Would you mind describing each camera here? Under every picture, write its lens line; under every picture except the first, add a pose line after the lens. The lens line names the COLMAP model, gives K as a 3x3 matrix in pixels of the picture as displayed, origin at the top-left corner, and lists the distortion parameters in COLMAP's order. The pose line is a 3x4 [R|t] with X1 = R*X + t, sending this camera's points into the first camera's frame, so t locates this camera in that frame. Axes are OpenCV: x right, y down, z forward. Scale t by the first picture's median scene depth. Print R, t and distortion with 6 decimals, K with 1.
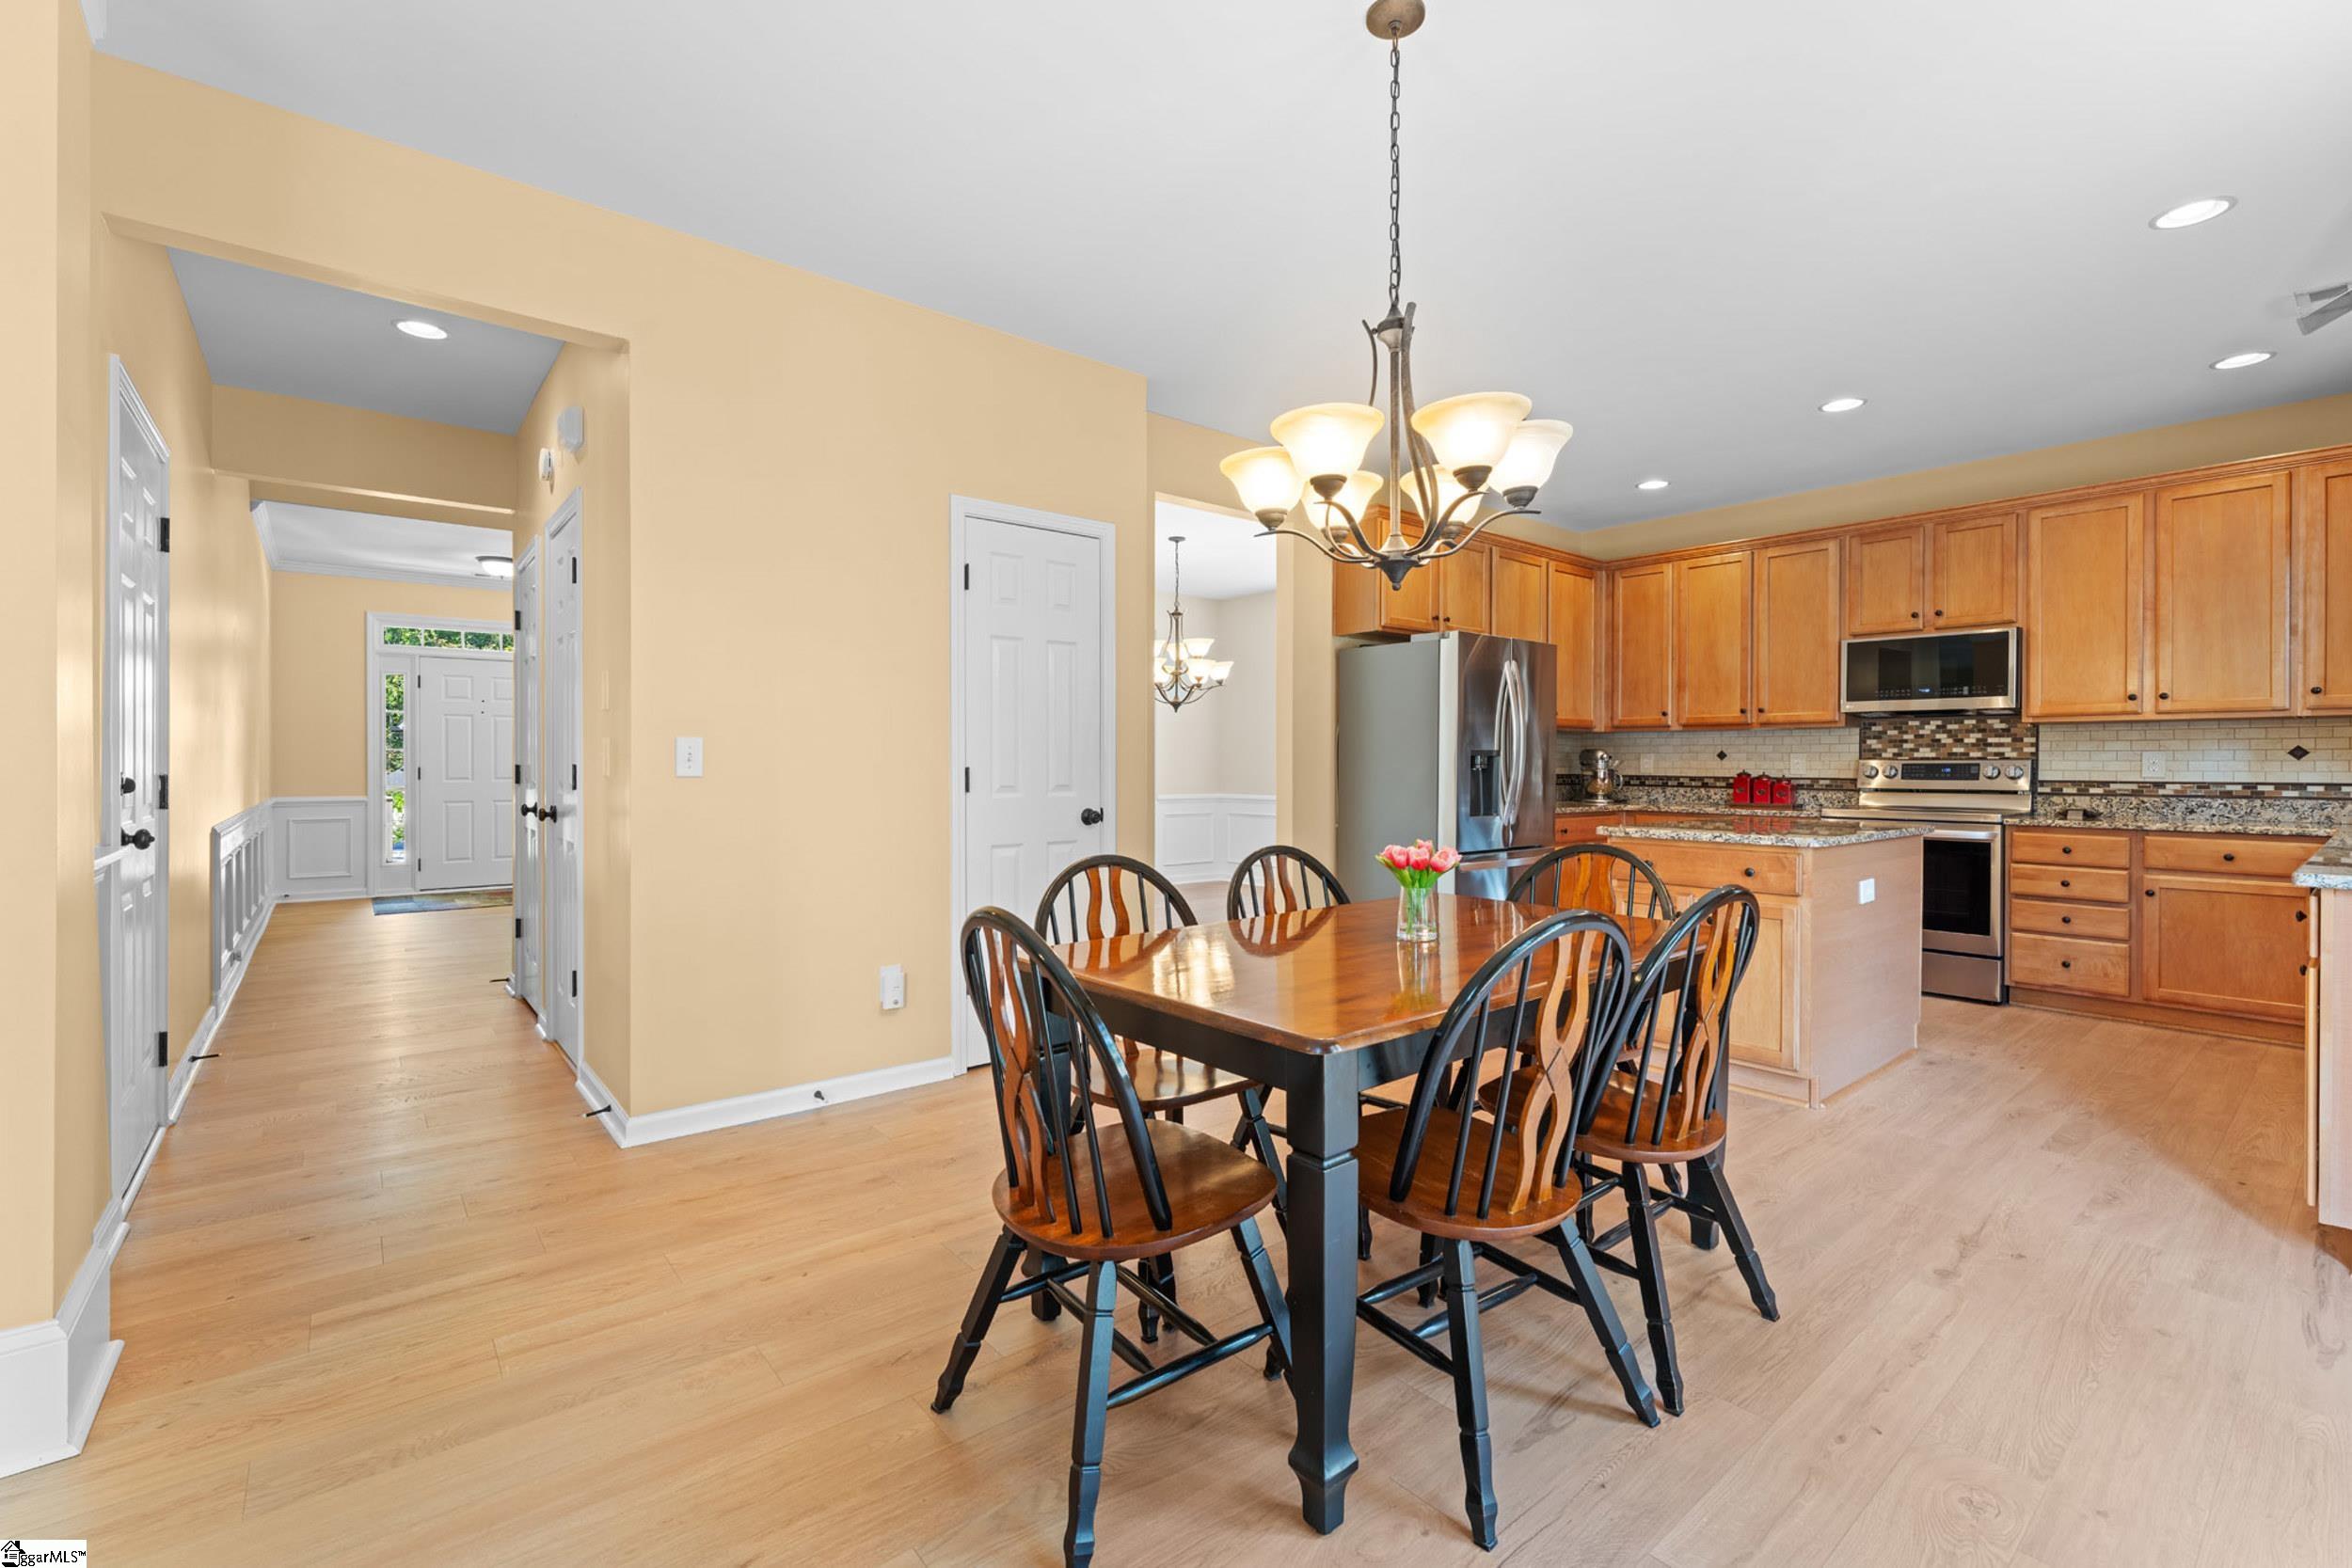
lens RADIAL K [[1021.8, 0, 1176.9], [0, 1021.8, 771.7], [0, 0, 1]] dist [-0.001524, -0.001439]
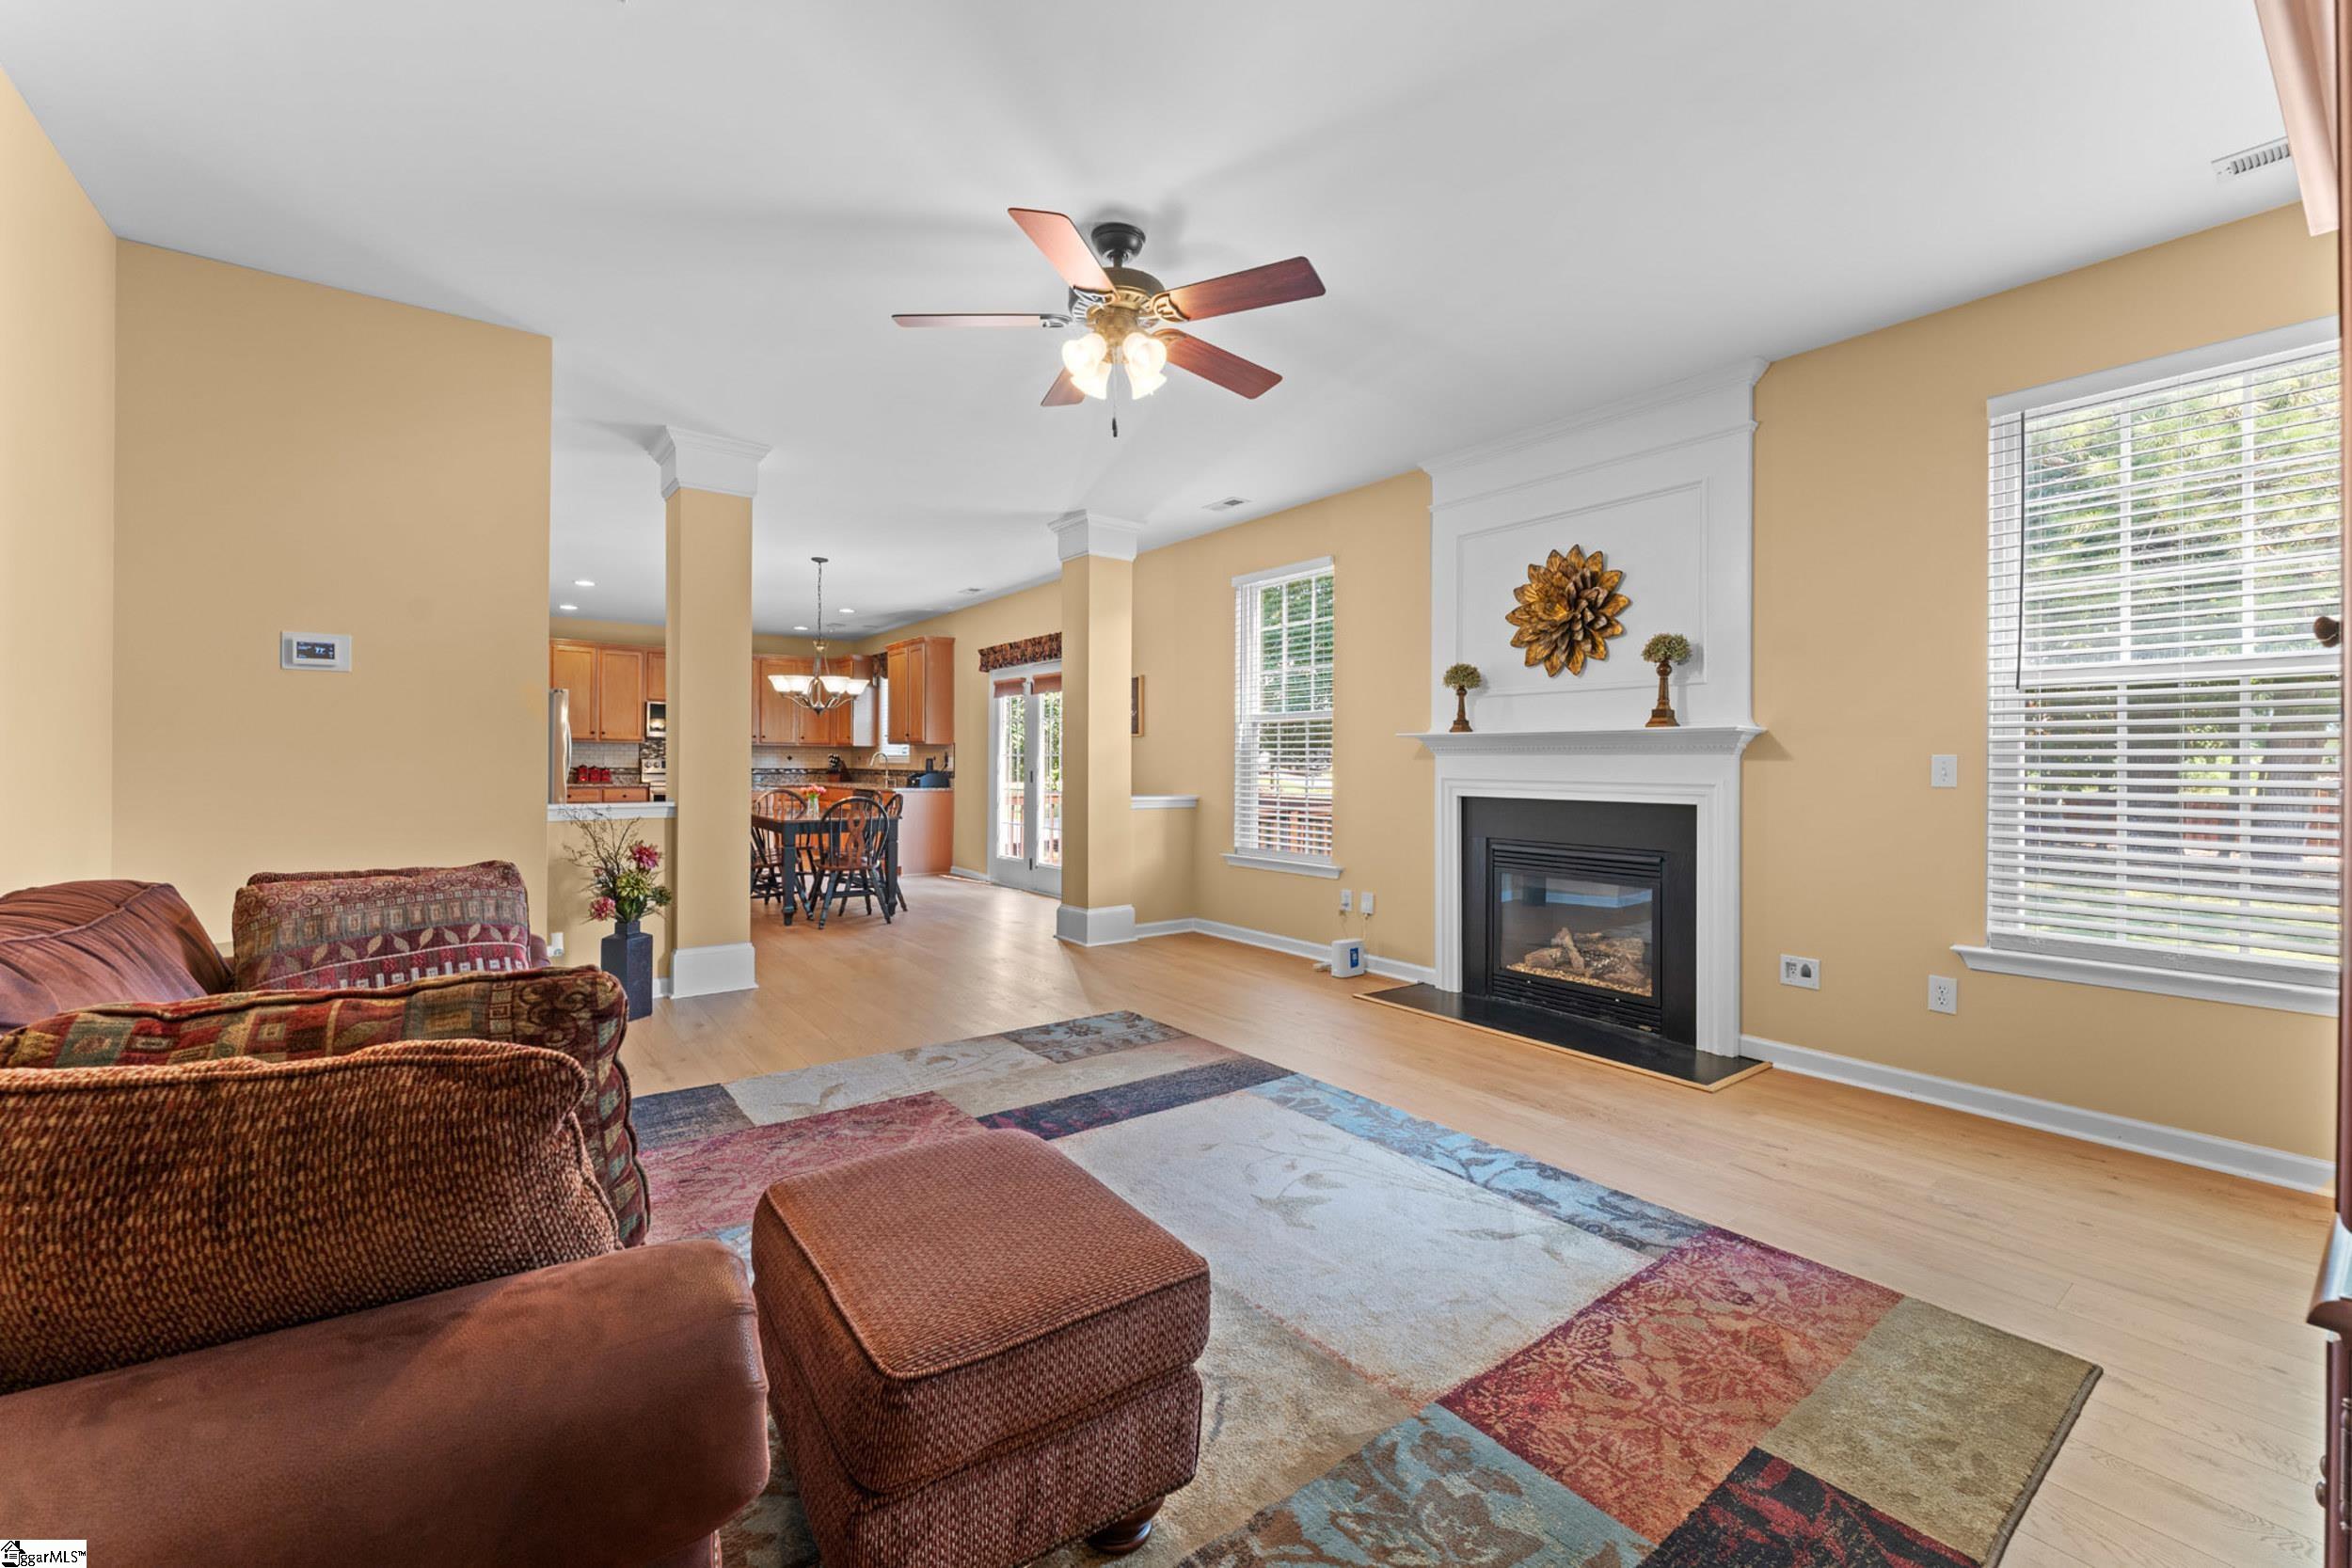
lens RADIAL K [[948.4, 0, 1173.6], [0, 948.4, 762.8], [0, 0, 1]] dist [-0.002915, 0.001020]
pose [[0.039343, -0.002646, 0.999222, -1.291912], [-0.001526, 0.999995, 0.002708, -0.011726], [-0.999225, -0.001631, 0.039339, -0.156376]]
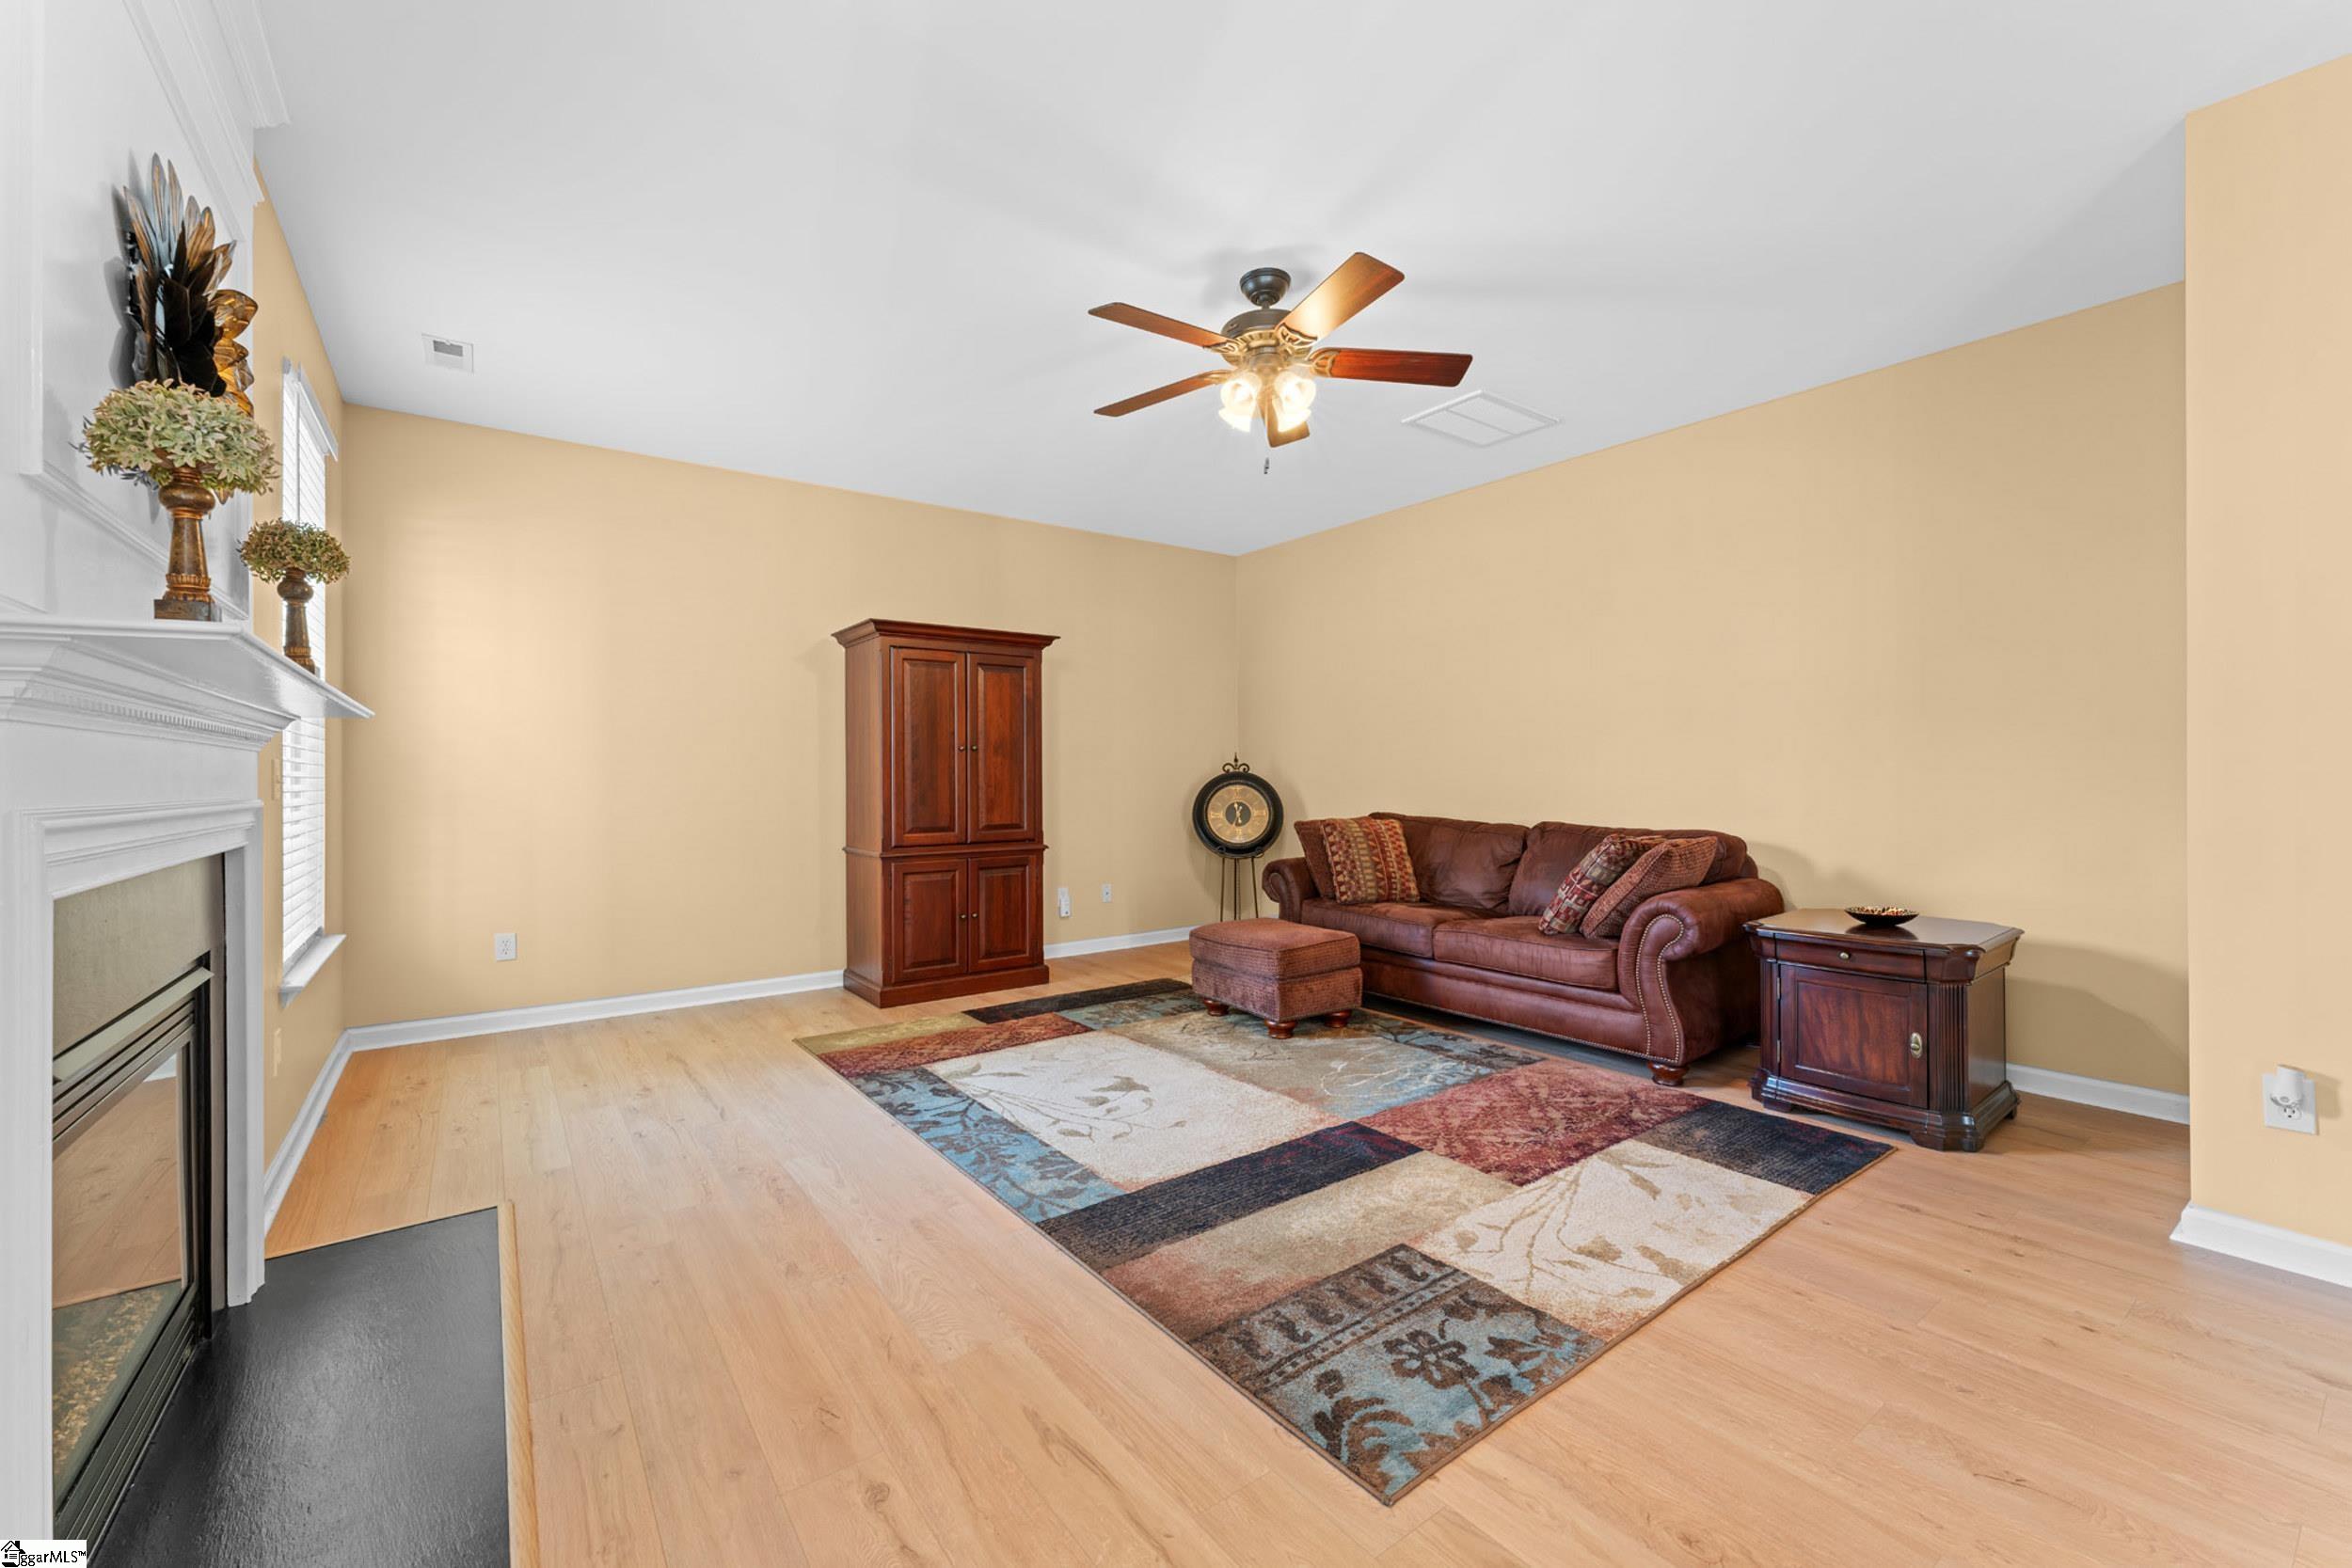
lens RADIAL K [[948.4, 0, 1168.2], [0, 948.4, 776.6], [0, 0, 1]] dist [-0.002915, 0.001020]
pose [[-0.051486, -0.003696, -0.998667, -0.187027], [-0.001783, 0.999992, -0.003609, -0.005892], [0.998672, 0.001595, -0.051492, -0.132624]]
